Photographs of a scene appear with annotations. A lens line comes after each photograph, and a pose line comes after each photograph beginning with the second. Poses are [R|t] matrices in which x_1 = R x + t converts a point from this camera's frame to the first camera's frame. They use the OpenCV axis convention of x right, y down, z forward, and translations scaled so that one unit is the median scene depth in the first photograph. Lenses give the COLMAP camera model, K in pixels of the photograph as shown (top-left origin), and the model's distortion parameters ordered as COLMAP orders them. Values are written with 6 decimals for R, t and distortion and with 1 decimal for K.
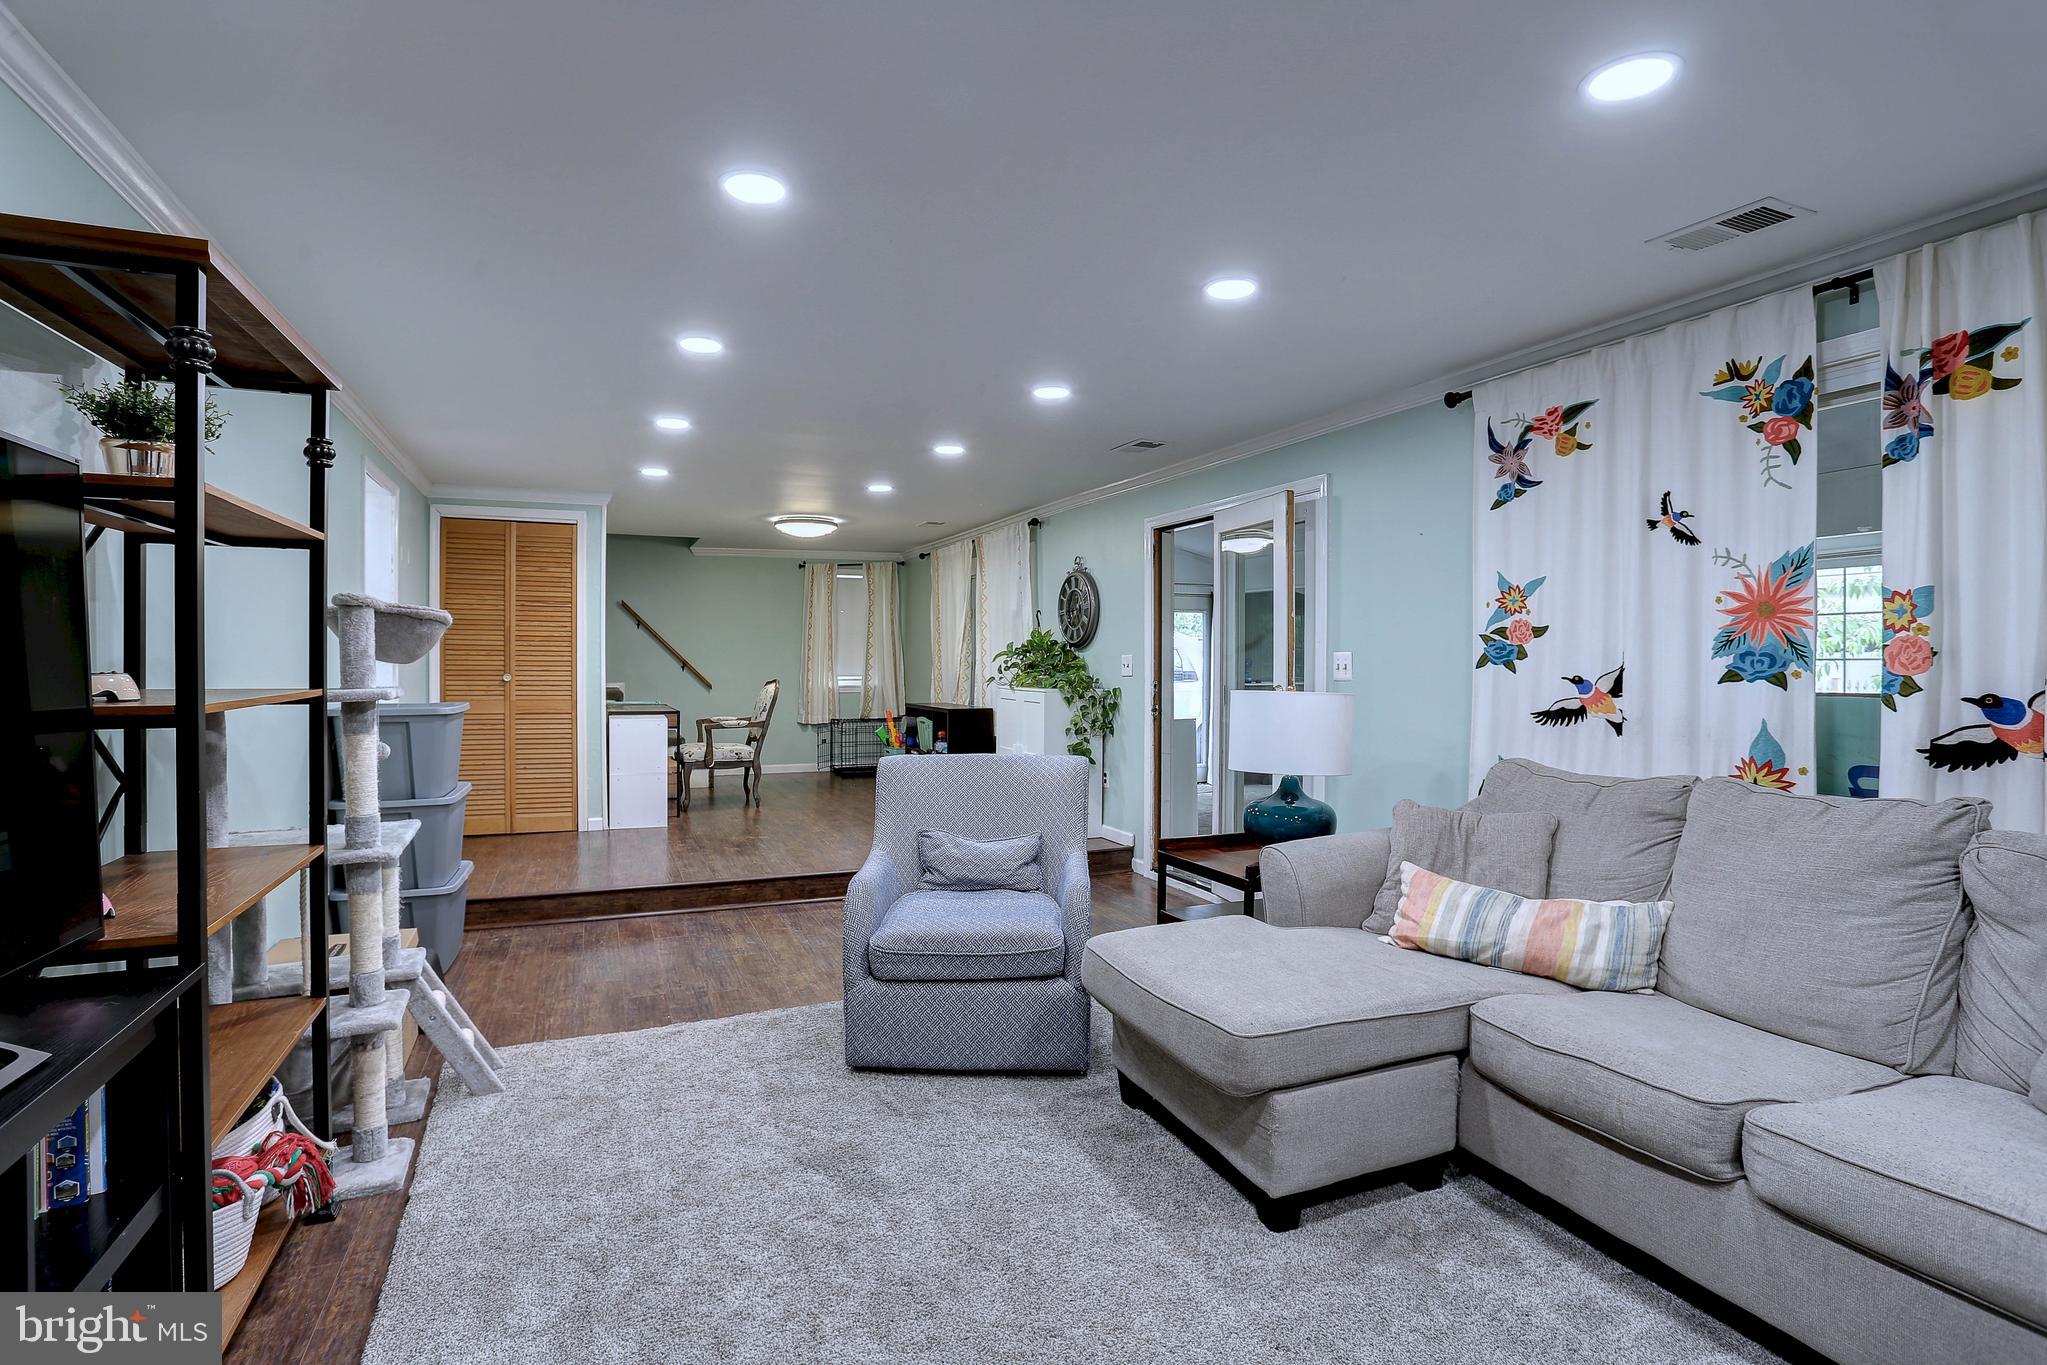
lens RADIAL K [[1005.1, 0, 1025.0], [0, 1005.1, 657.9], [0, 0, 1]] dist [-0.069689, 0.031703]
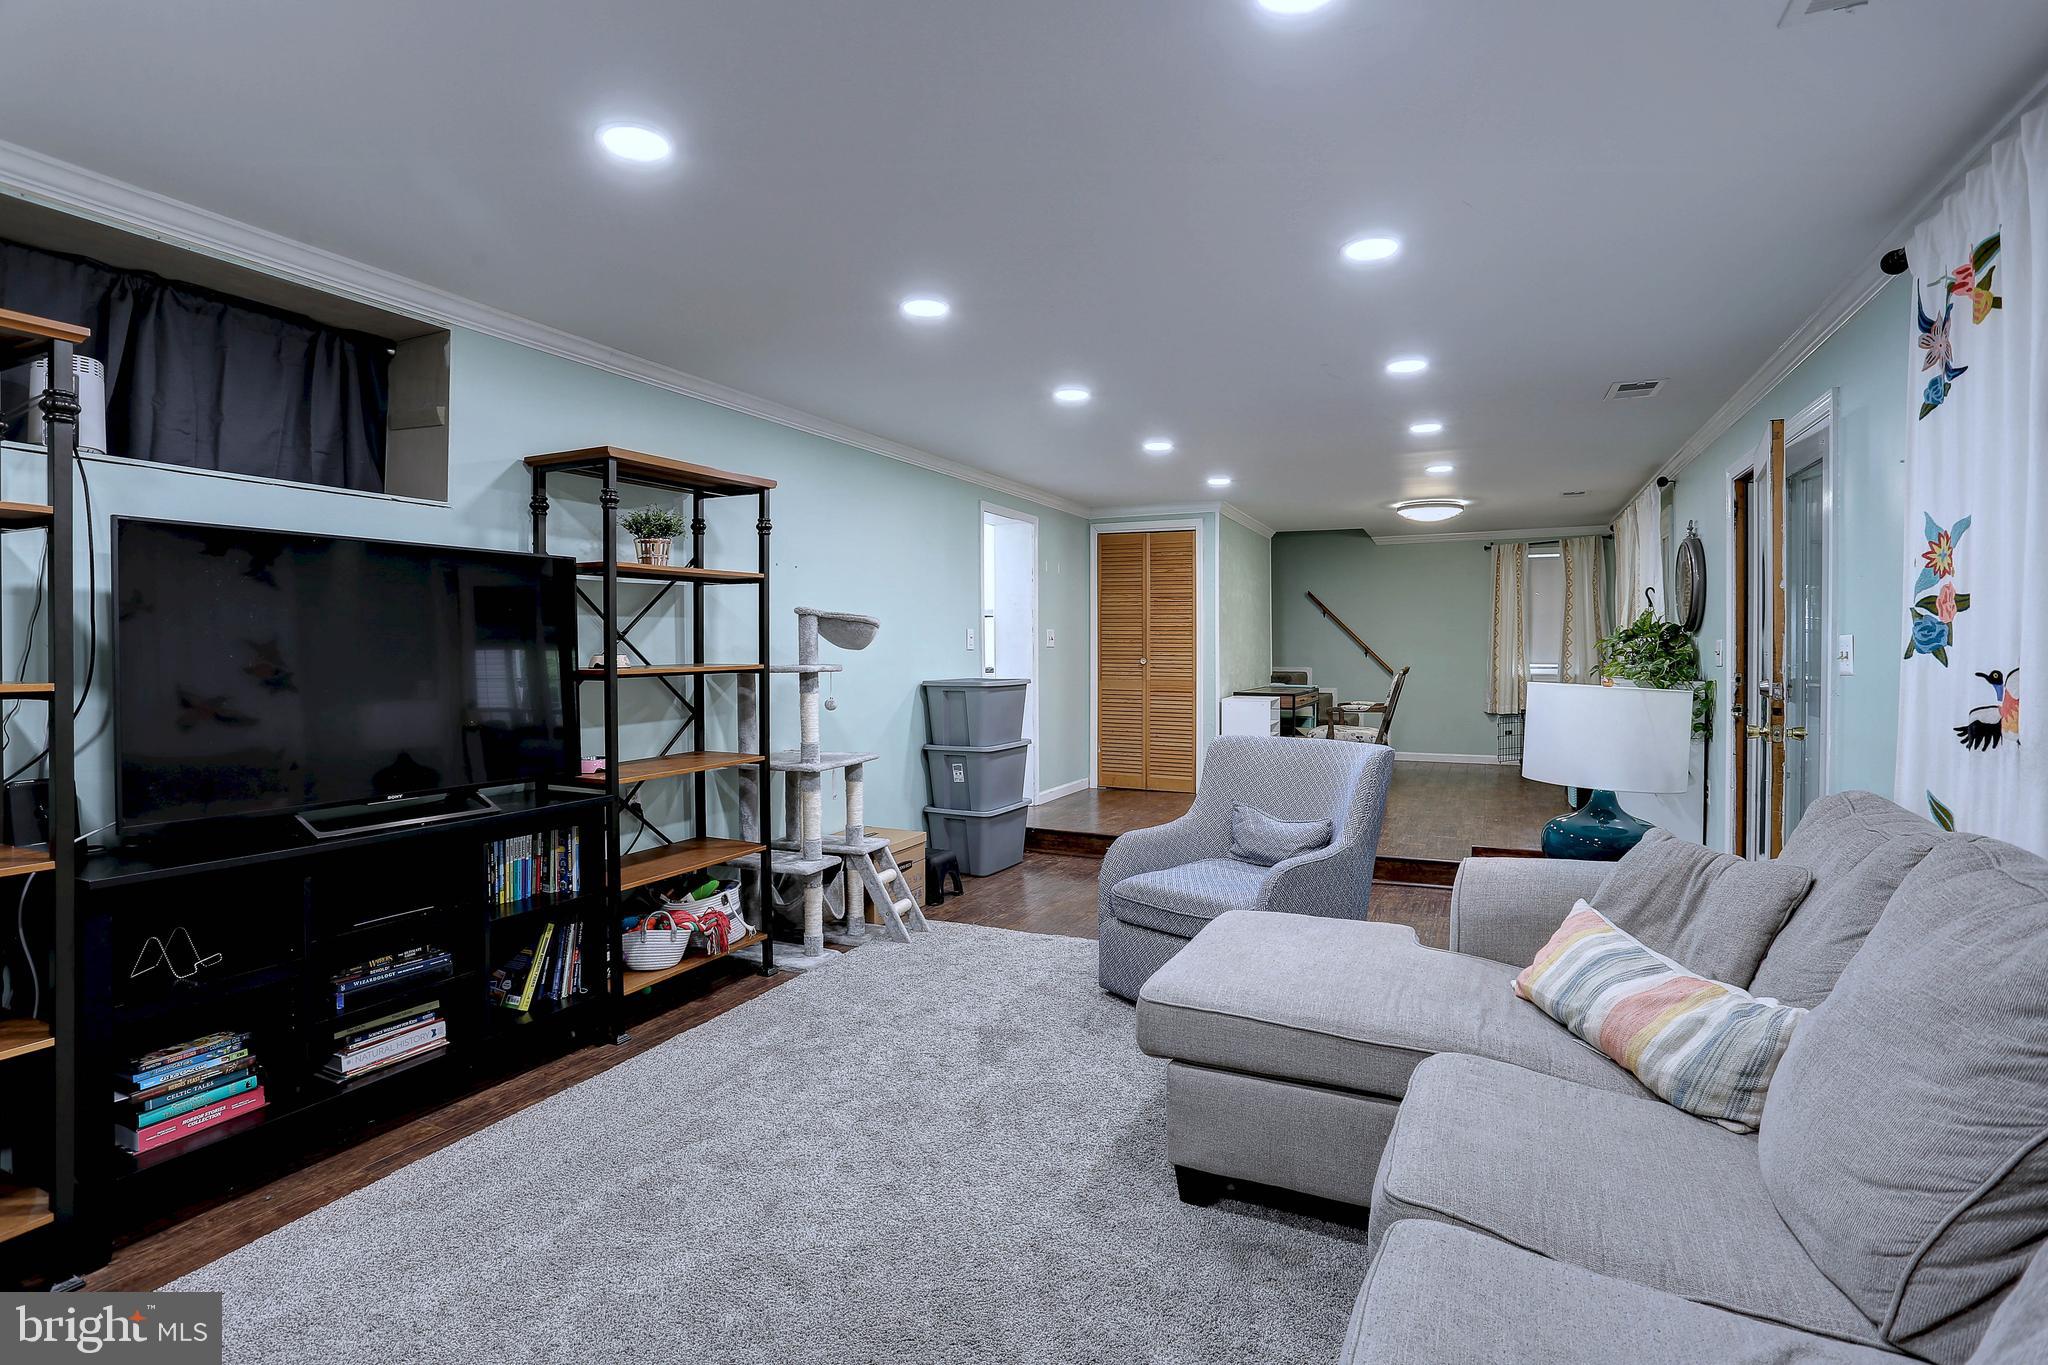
lens RADIAL K [[1005.6, 0, 1025.5], [0, 1005.6, 657.9], [0, 0, 1]] dist [-0.069689, 0.031703]
pose [[0.659616, 0.006657, -0.751573, 0.546946], [0.003834, 0.999918, 0.012222, -0.000172], [0.751593, -0.010943, 0.659536, 0.115836]]
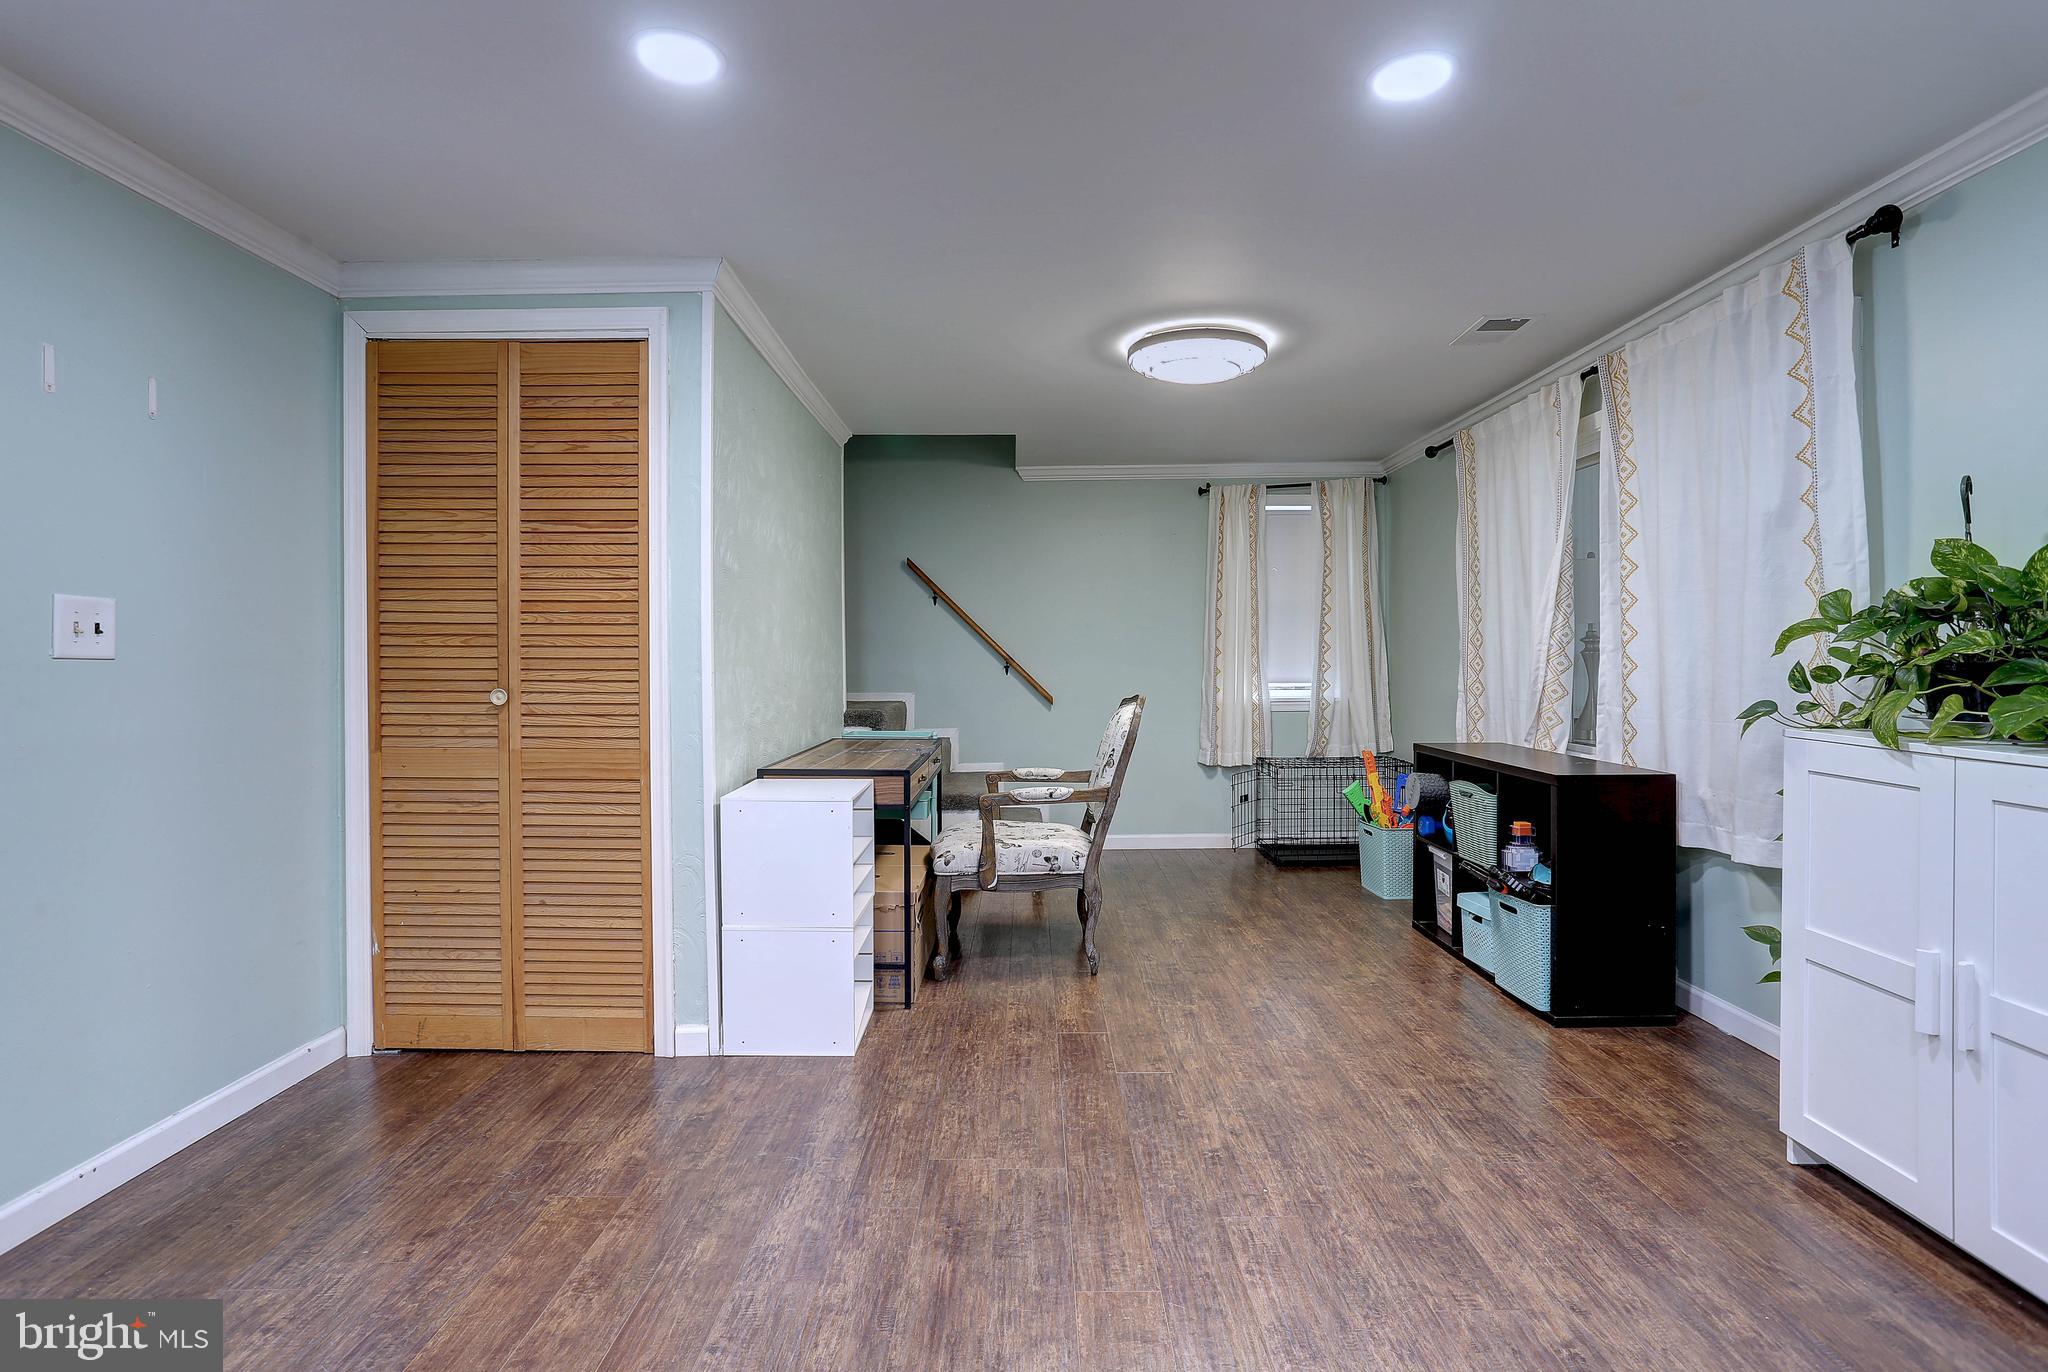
lens RADIAL K [[991.4, 0, 1028.3], [0, 991.4, 656.6], [0, 0, 1]] dist [-0.034666, 0.000087]
pose [[0.913774, -0.005885, -0.406181, -0.233488], [0.006927, 0.999975, 0.001095, 0.005152], [0.406164, -0.003814, 0.913792, 1.213363]]
